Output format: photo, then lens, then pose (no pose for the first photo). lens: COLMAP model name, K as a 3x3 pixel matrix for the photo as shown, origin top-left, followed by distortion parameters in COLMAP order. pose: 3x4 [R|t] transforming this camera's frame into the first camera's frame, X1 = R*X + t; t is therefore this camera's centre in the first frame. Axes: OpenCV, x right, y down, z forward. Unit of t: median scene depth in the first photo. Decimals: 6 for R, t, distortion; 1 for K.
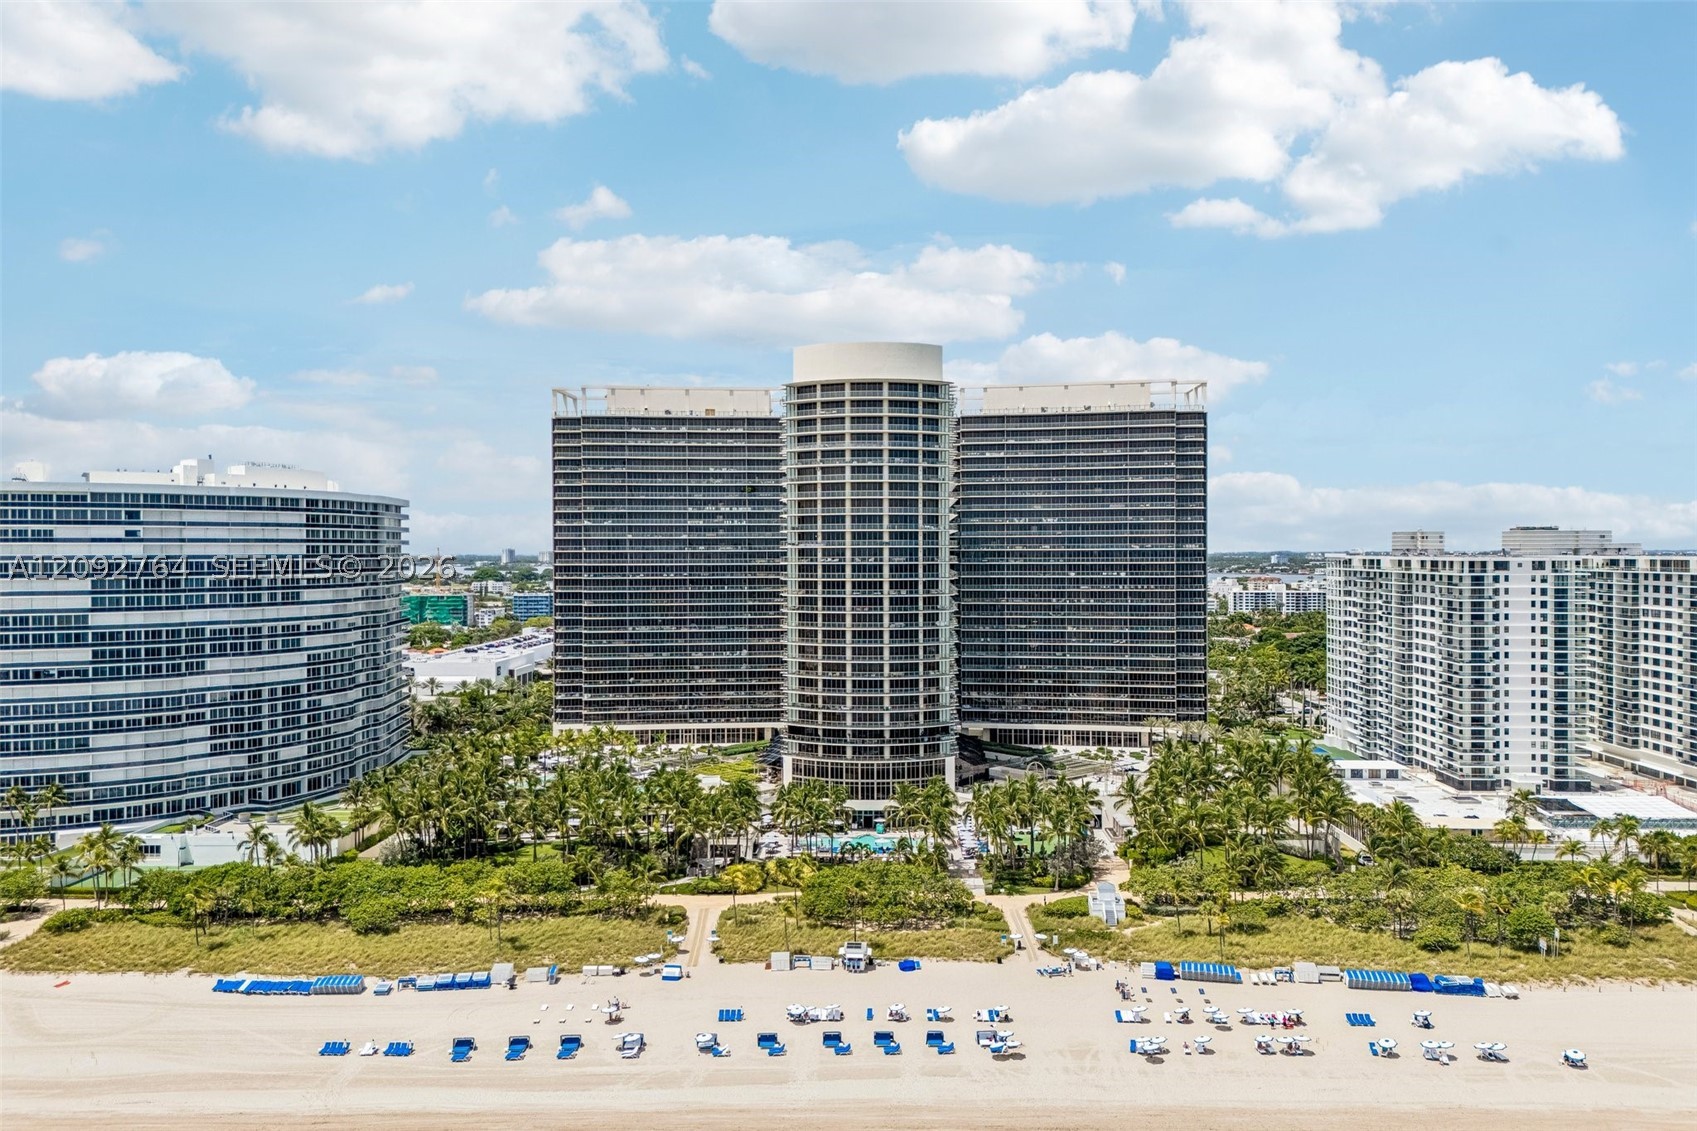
lens RADIAL K [[1175.6, 0, 821.0], [0, 1175.6, 566.8], [0, 0, 1]] dist [0.049572, -0.060934]
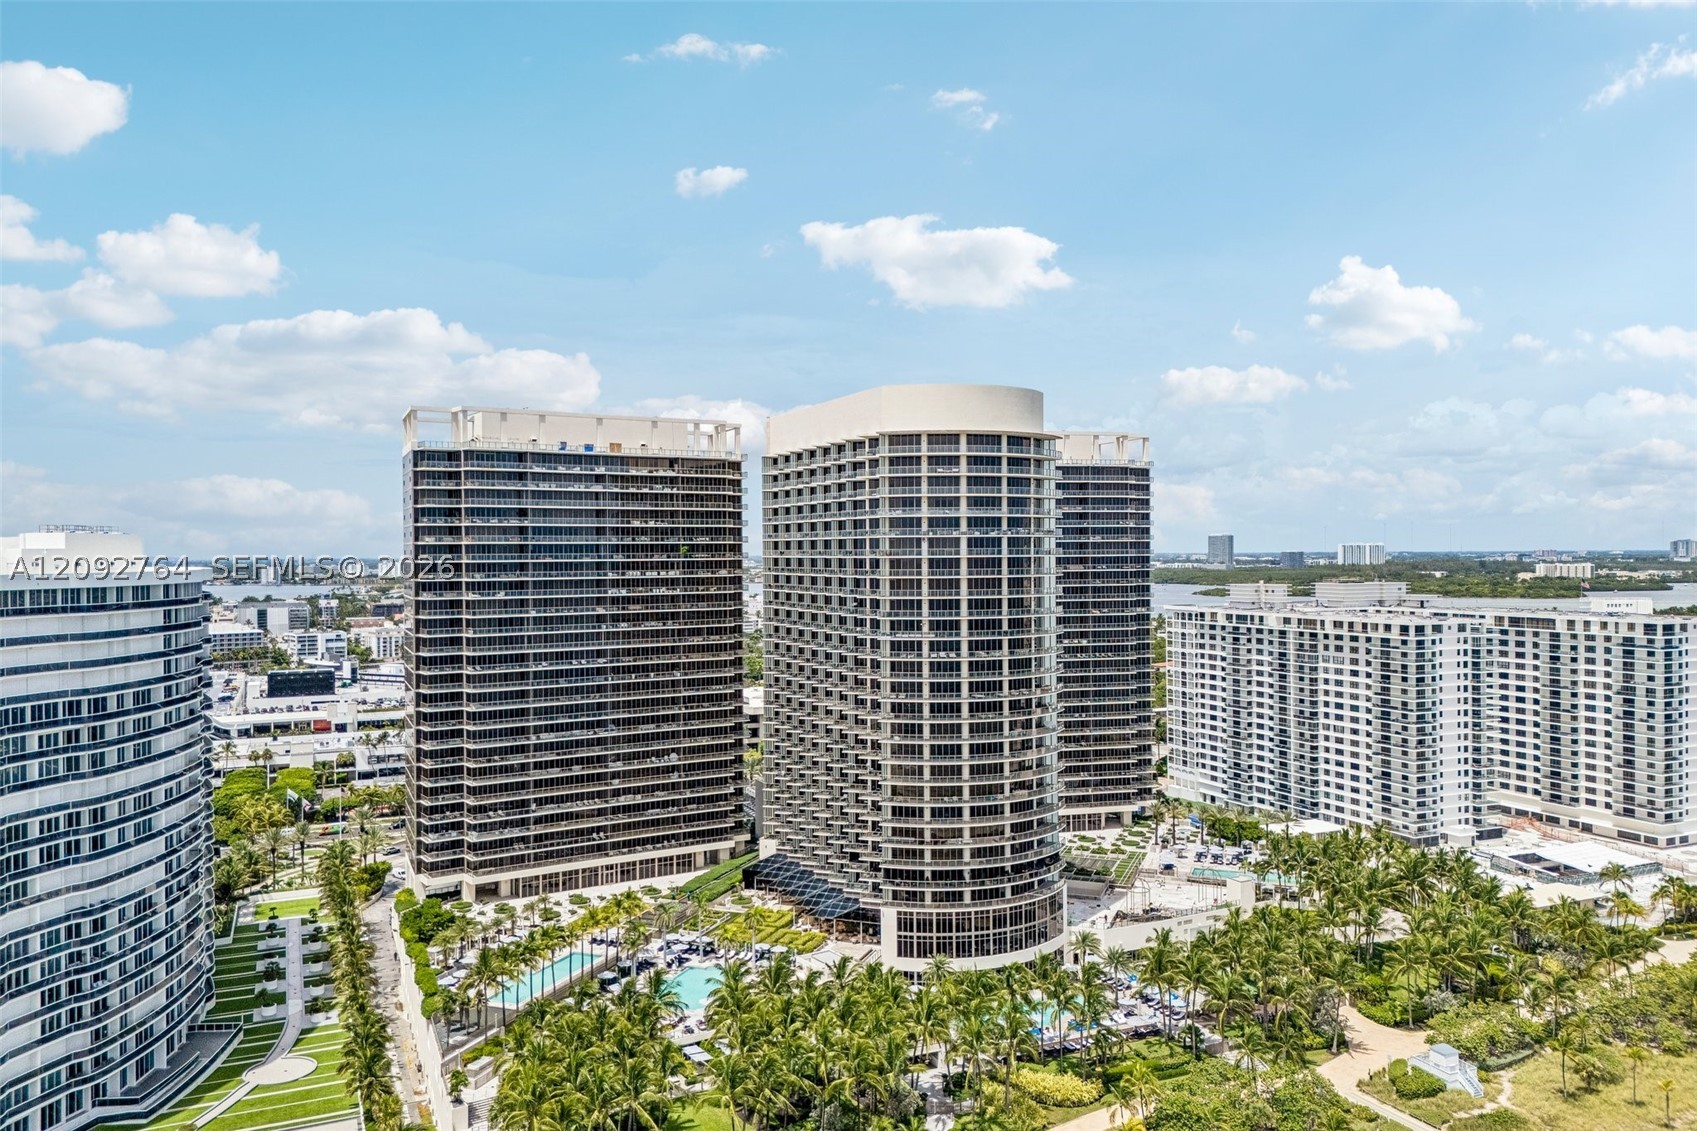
lens RADIAL K [[1208.1, 0, 848.3], [0, 1208.1, 555.5], [0, 0, 1]] dist [0.035631, -0.063864]
pose [[0.900216, -0.003446, 0.435430, -0.360693], [0.011818, 0.999794, -0.016520, -0.054350], [-0.435283, 0.020018, 0.900071, 0.260722]]
